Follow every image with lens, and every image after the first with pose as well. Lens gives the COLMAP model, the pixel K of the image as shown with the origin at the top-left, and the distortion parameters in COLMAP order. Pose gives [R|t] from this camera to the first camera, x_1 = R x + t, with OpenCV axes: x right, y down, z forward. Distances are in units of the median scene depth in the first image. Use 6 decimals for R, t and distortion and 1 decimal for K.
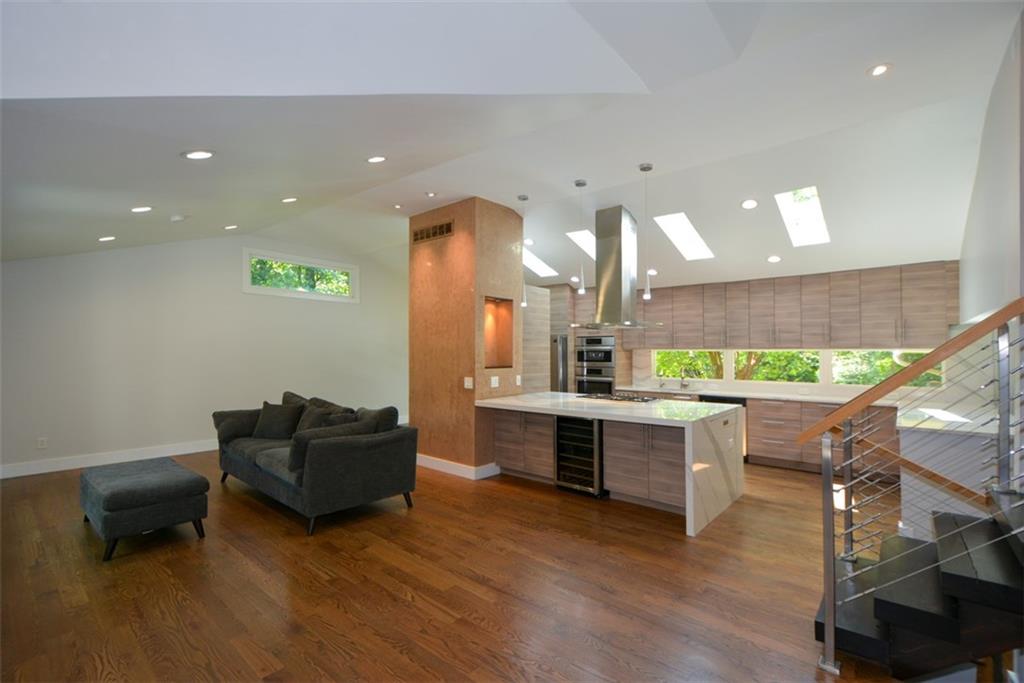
lens RADIAL K [[453.2, 0, 512.1], [0, 453.2, 334.2], [0, 0, 1]] dist [0.002869, -0.004772]
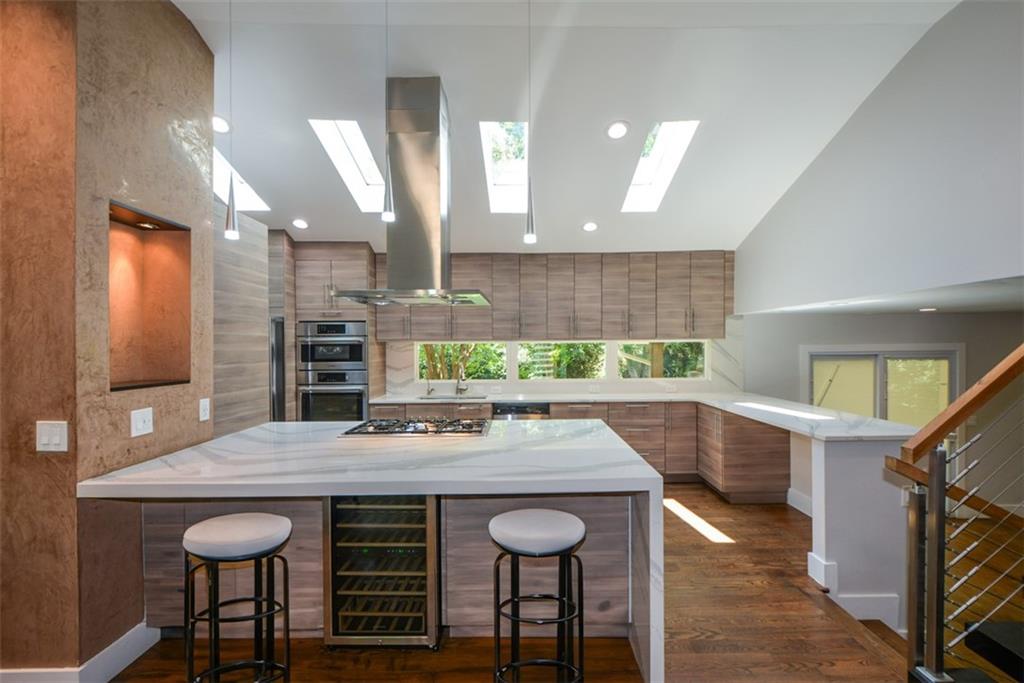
lens RADIAL K [[453.2, 0, 509.2], [0, 453.2, 344.6], [0, 0, 1]] dist [0.002869, -0.004772]
pose [[0.771000, -0.008311, 0.636781, -0.043615], [-0.015464, 0.999376, 0.031766, 0.018759], [-0.636647, -0.034338, 0.770390, 0.489043]]
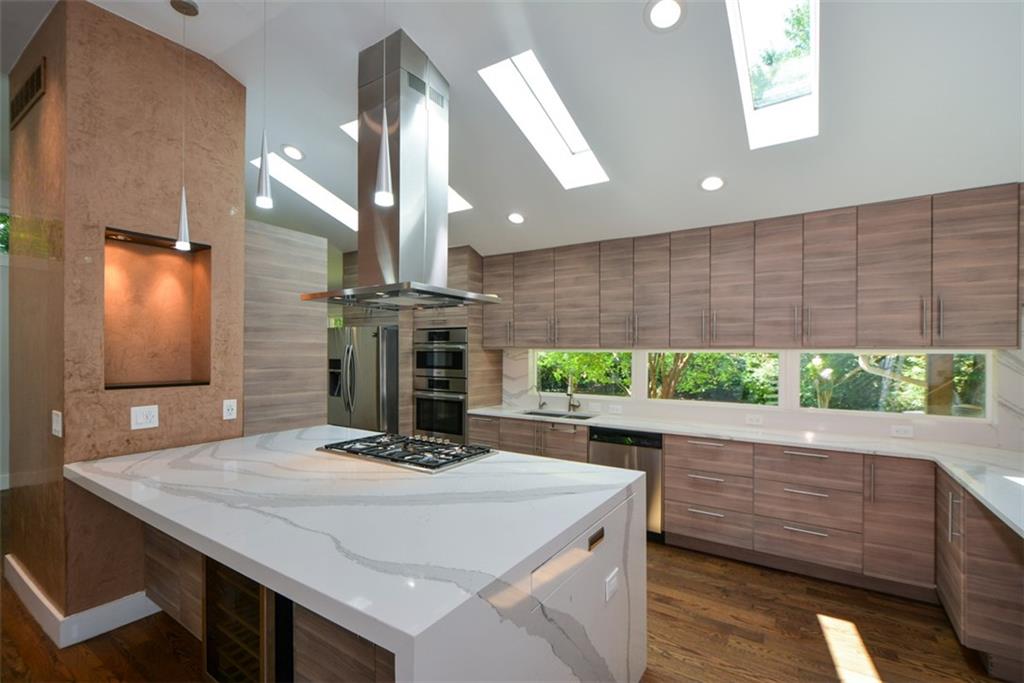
lens RADIAL K [[453.2, 0, 507.3], [0, 453.2, 348.1], [0, 0, 1]] dist [0.002869, -0.004772]
pose [[0.992827, 0.003151, 0.119518, 0.278547], [-0.006665, 0.999557, 0.029016, 0.018699], [-0.119373, -0.029604, 0.992408, 0.502501]]
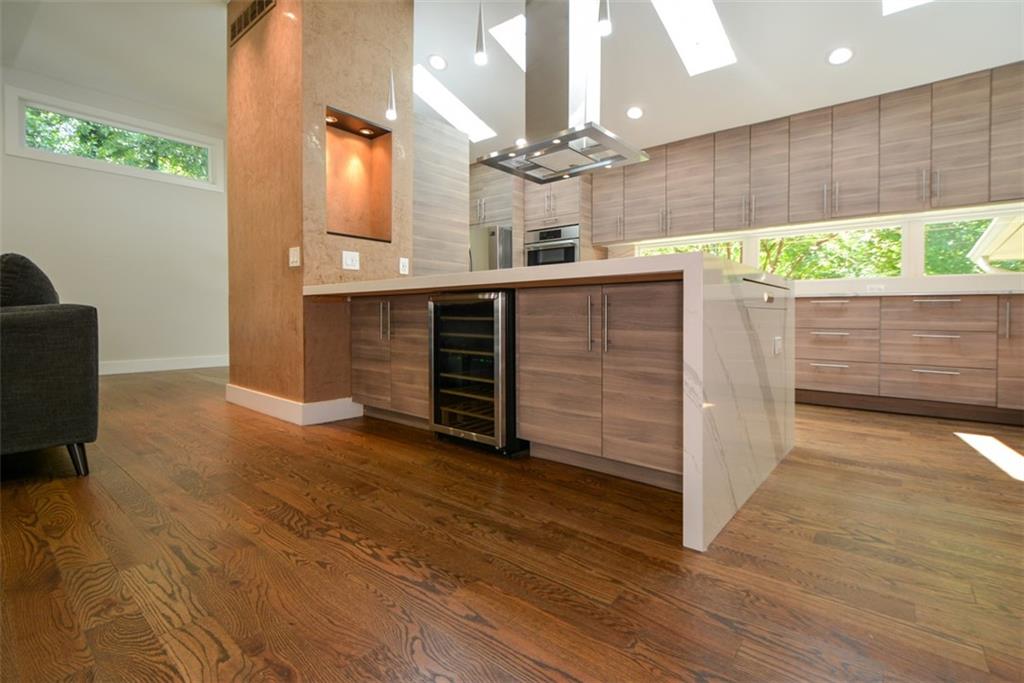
lens RADIAL K [[470.2, 0, 499.4], [0, 470.2, 323.5], [0, 0, 1]] dist [-0.016105, 0.002817]
pose [[0.999978, 0.002497, -0.006199, 0.153290], [-0.002194, 0.998830, 0.048307, 0.157347], [0.006312, -0.048293, 0.998813, 0.406243]]
